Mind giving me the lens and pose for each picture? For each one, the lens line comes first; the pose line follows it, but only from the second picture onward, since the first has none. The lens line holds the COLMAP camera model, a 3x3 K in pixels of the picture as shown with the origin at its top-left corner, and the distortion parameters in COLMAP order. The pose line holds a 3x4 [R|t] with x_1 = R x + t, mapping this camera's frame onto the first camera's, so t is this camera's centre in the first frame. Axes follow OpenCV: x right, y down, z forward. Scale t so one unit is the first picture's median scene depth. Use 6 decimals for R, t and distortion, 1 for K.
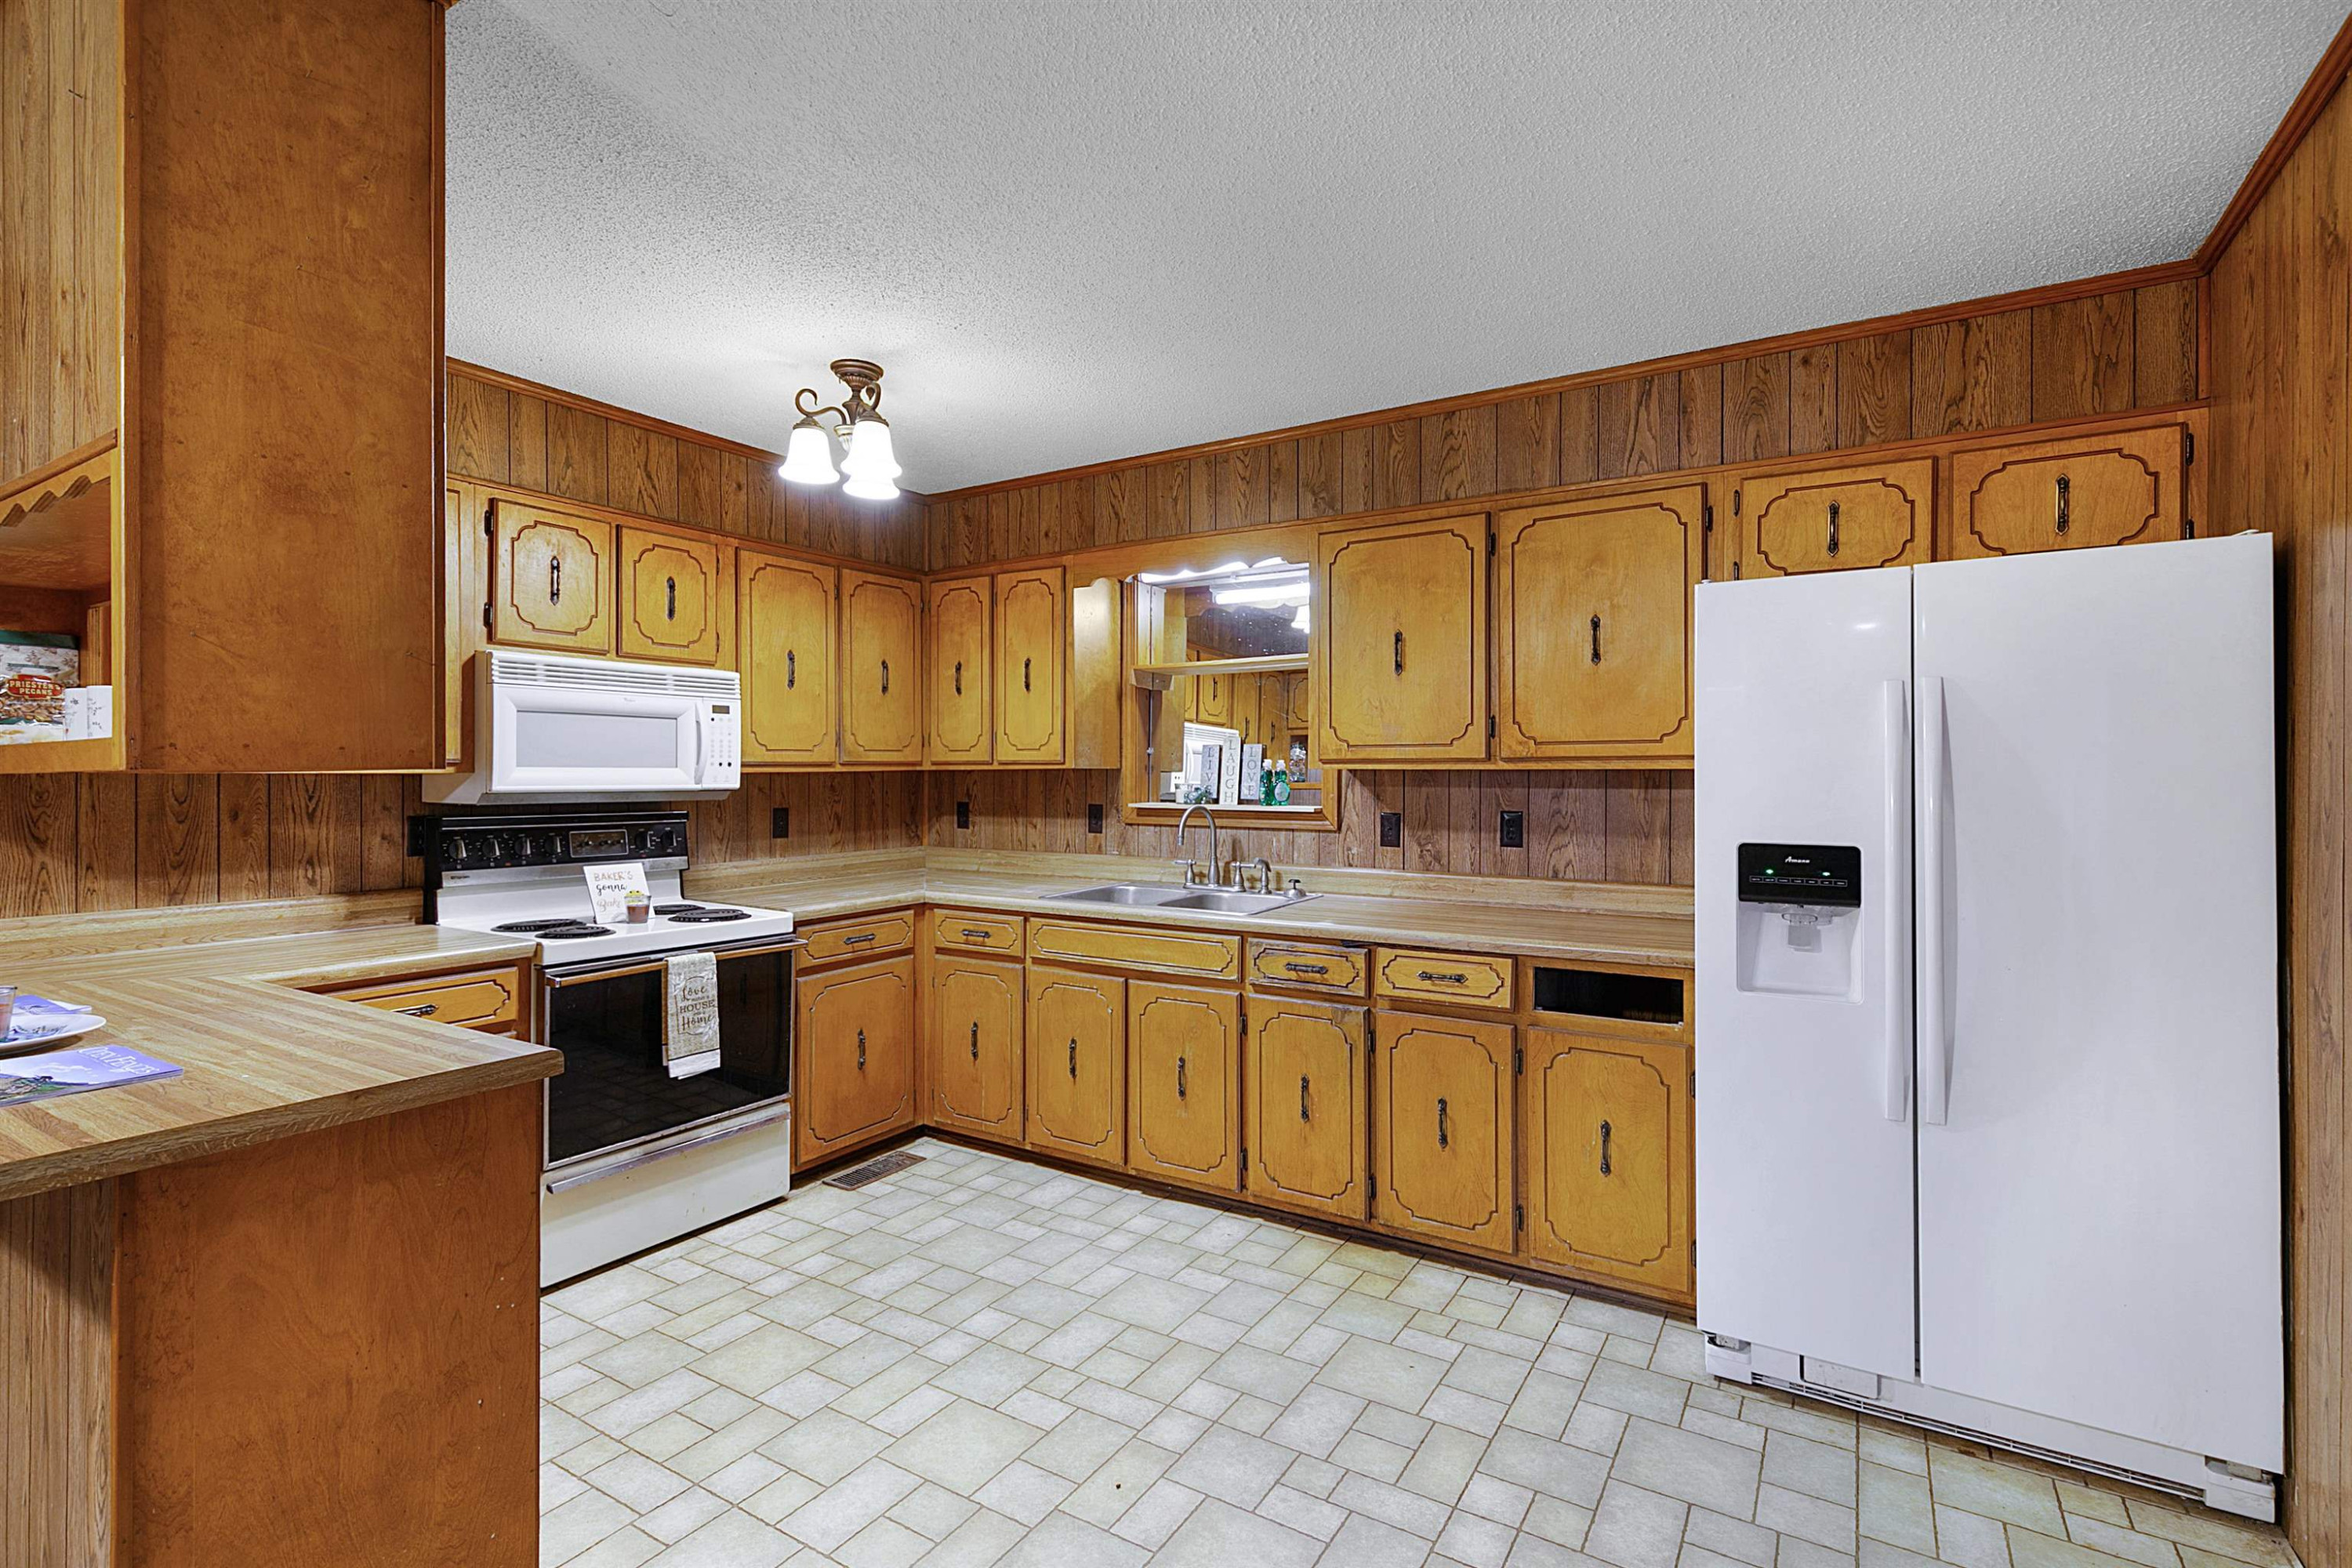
lens RADIAL K [[1086.1, 0, 1182.8], [0, 1086.1, 770.0], [0, 0, 1]] dist [0.010994, -0.002109]
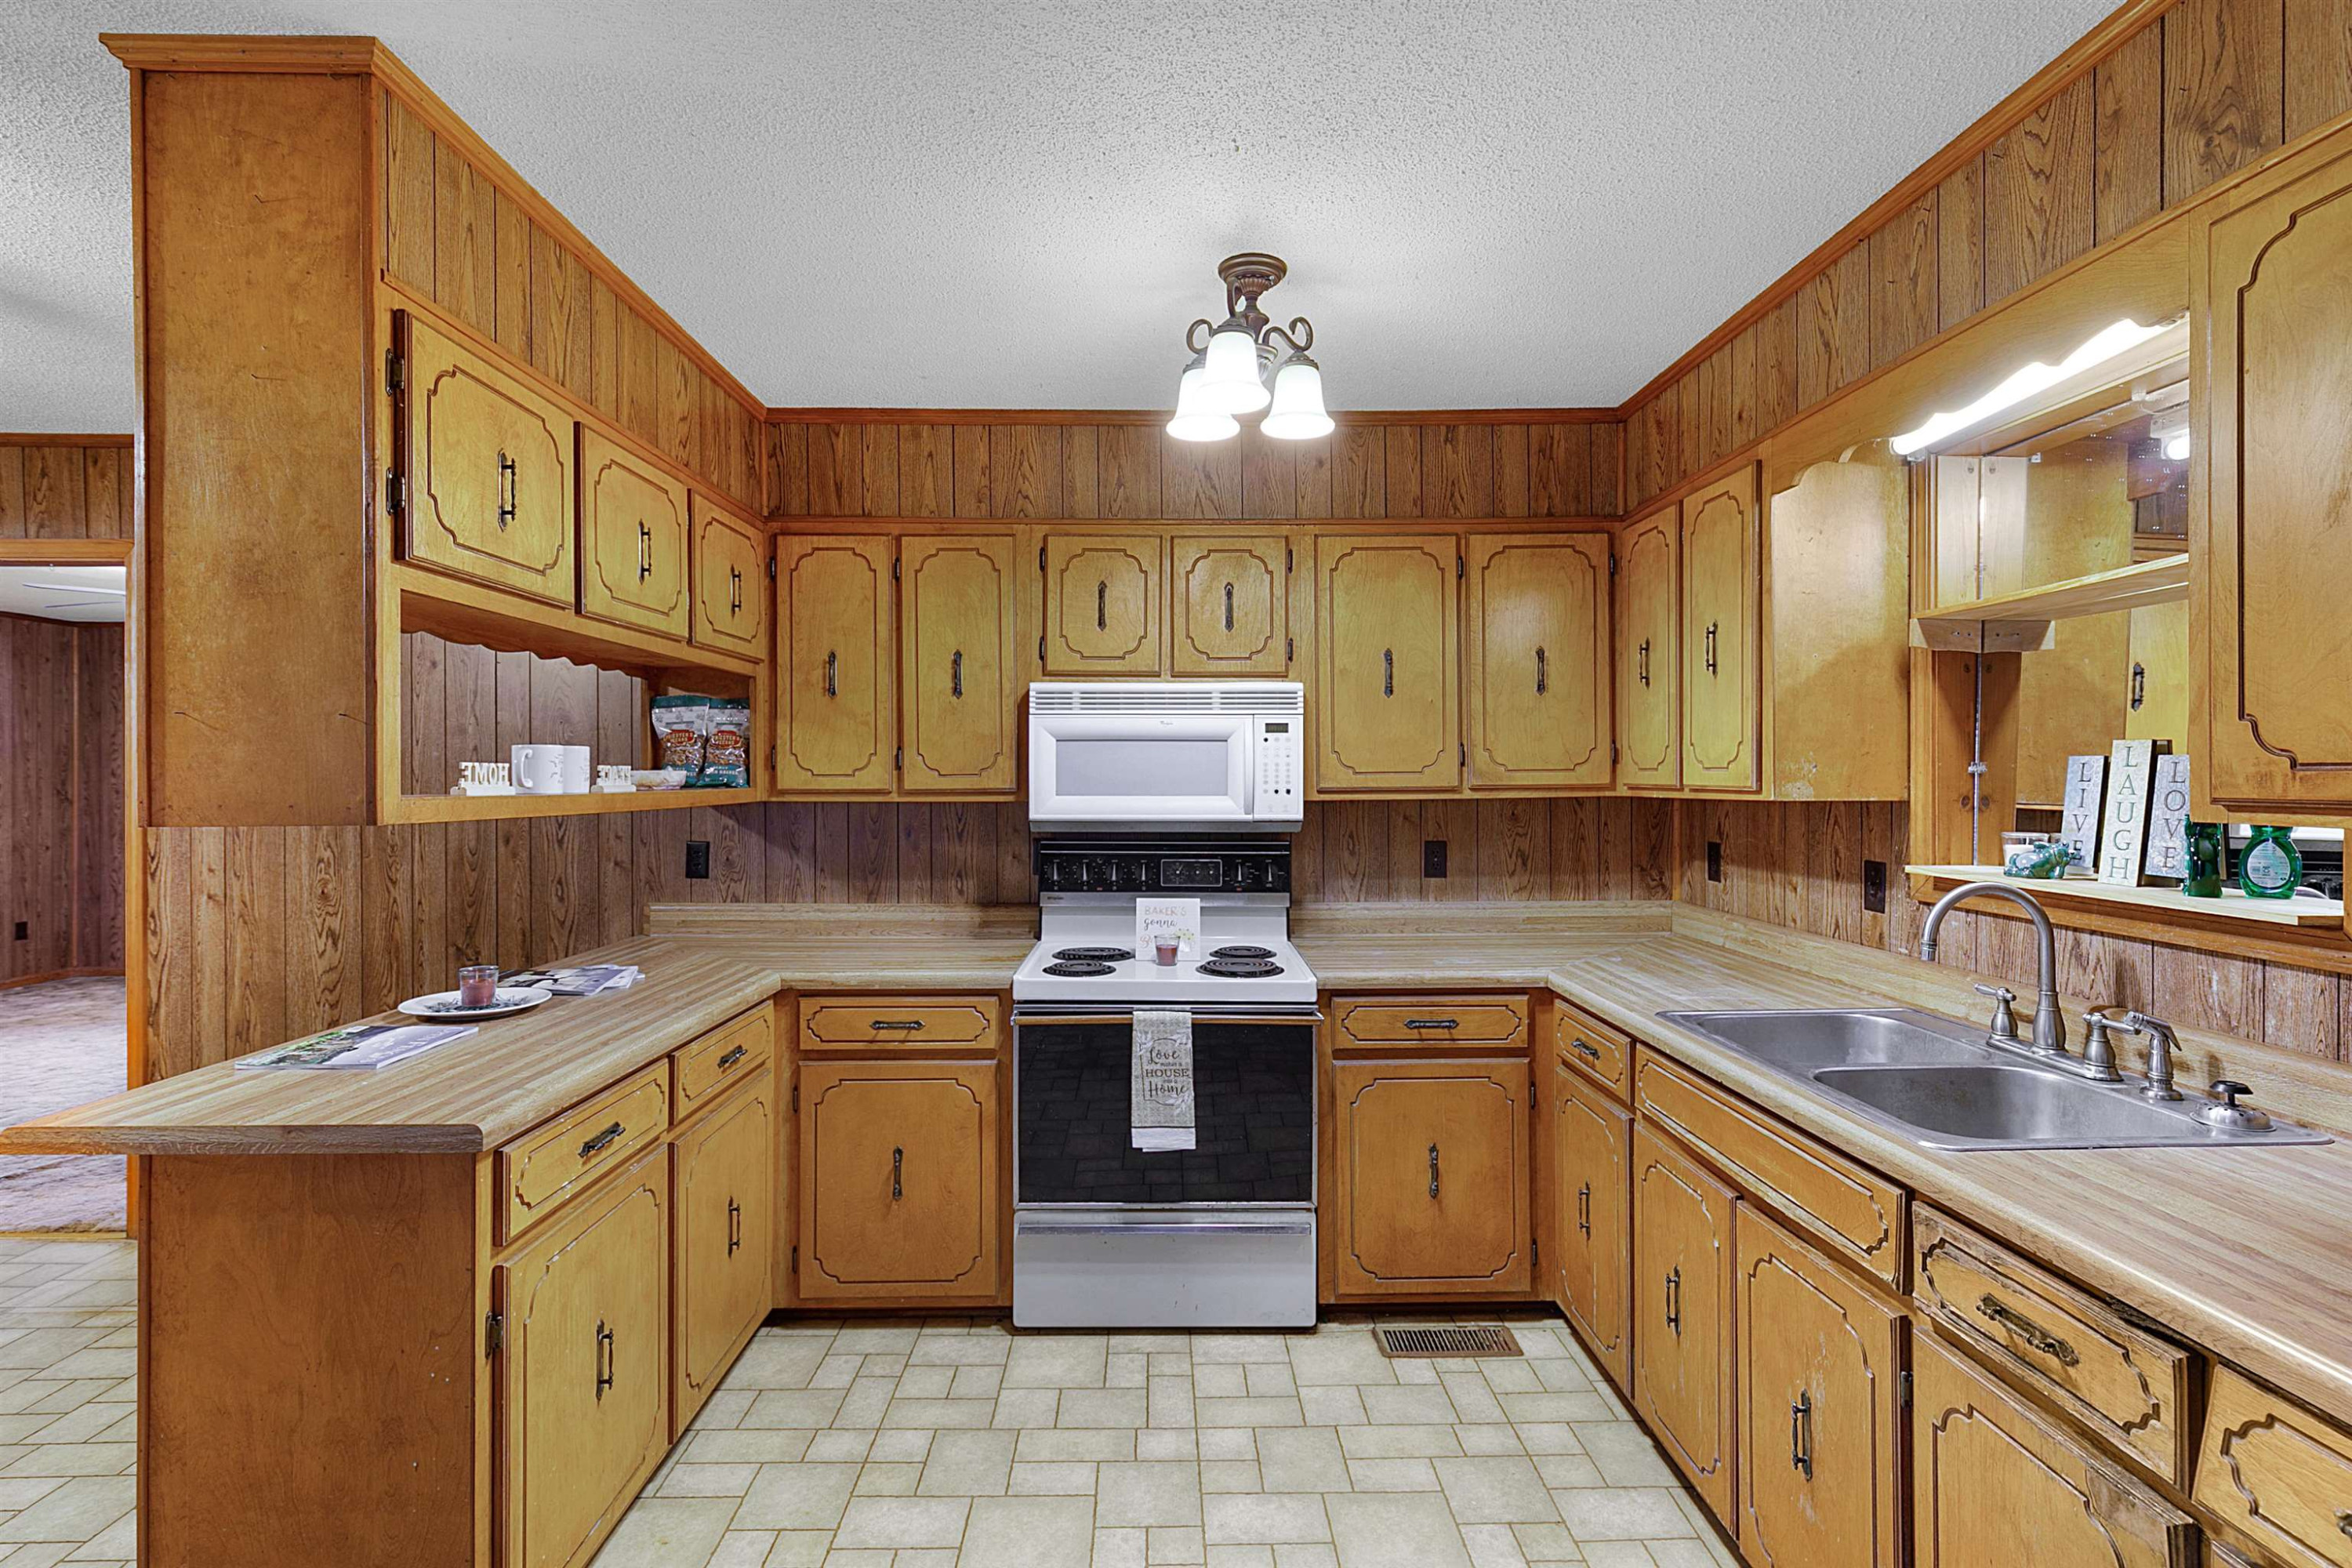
lens RADIAL K [[1086.1, 0, 1179.7], [0, 1086.1, 773.0], [0, 0, 1]] dist [0.010994, -0.002109]
pose [[0.542911, -0.001348, -0.839789, 0.280318], [0.003492, 0.999994, 0.000652, -0.022923], [0.839783, -0.003287, 0.542912, 0.518038]]
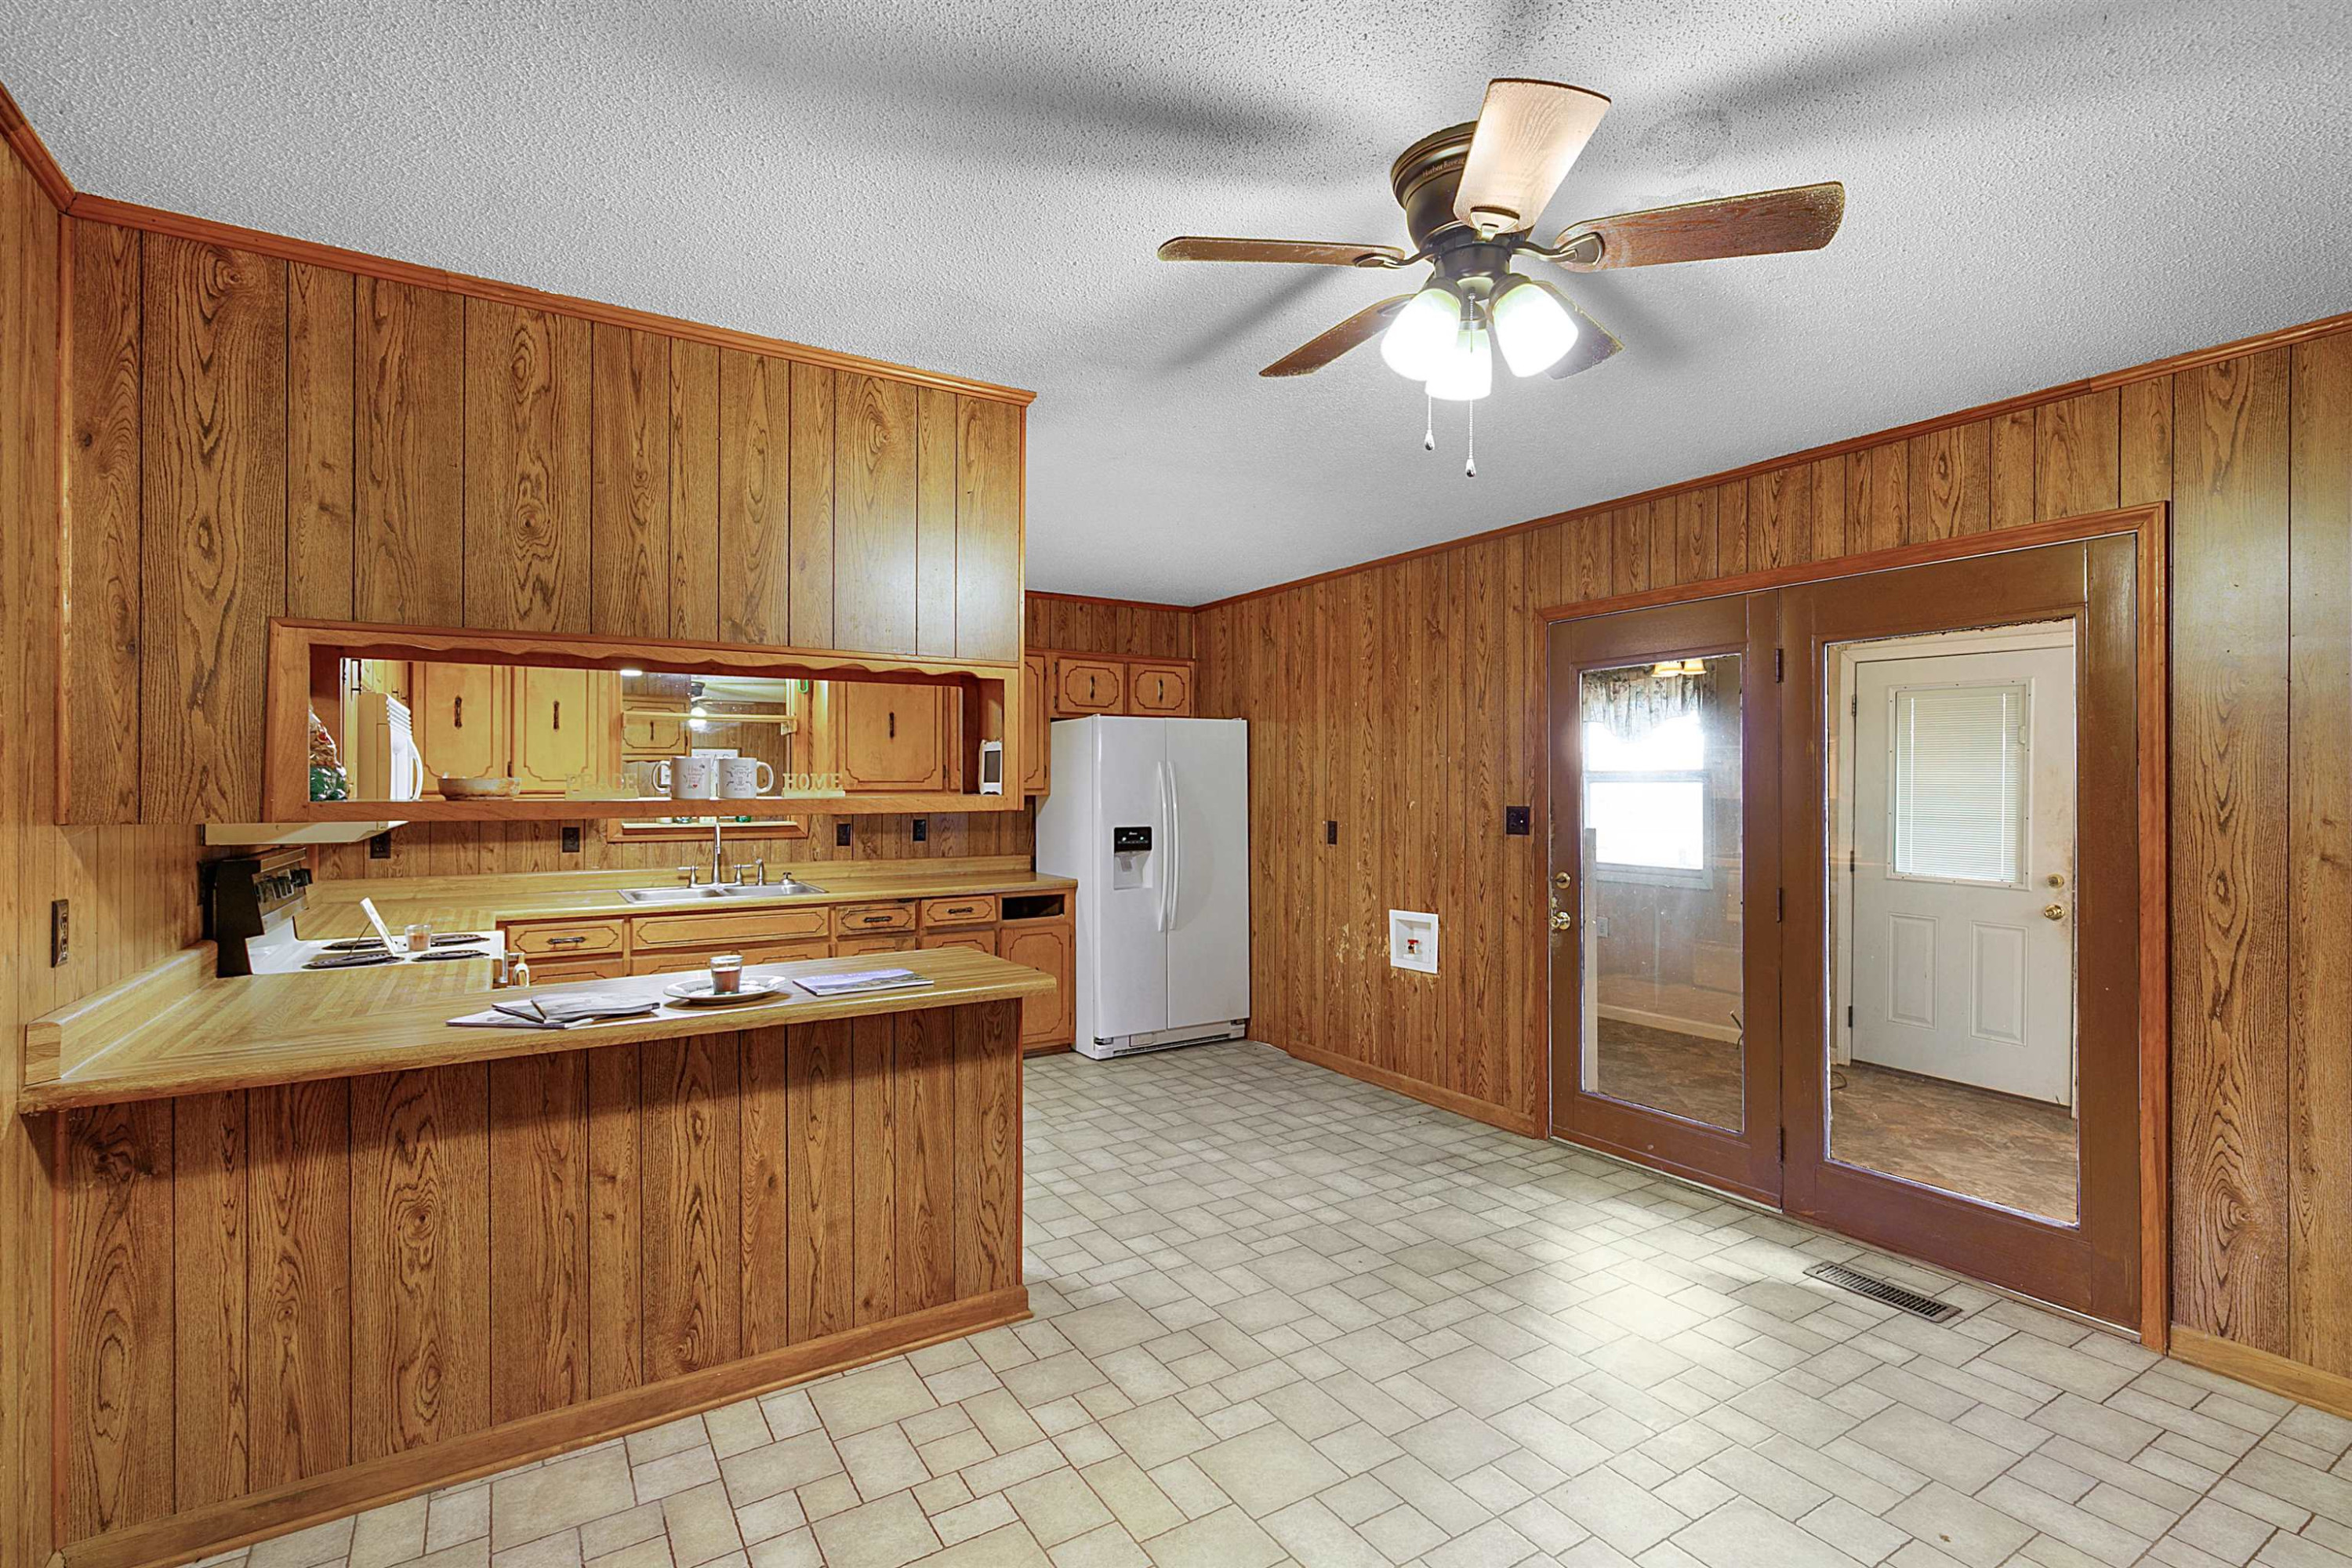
lens RADIAL K [[1086.1, 0, 1178.6], [0, 1086.1, 785.5], [0, 0, 1]] dist [0.010994, -0.002109]
pose [[0.440609, -0.002968, 0.897694, -1.143334], [-0.001291, 0.999991, 0.003940, -0.024800], [-0.897698, -0.002894, 0.440601, -0.120862]]
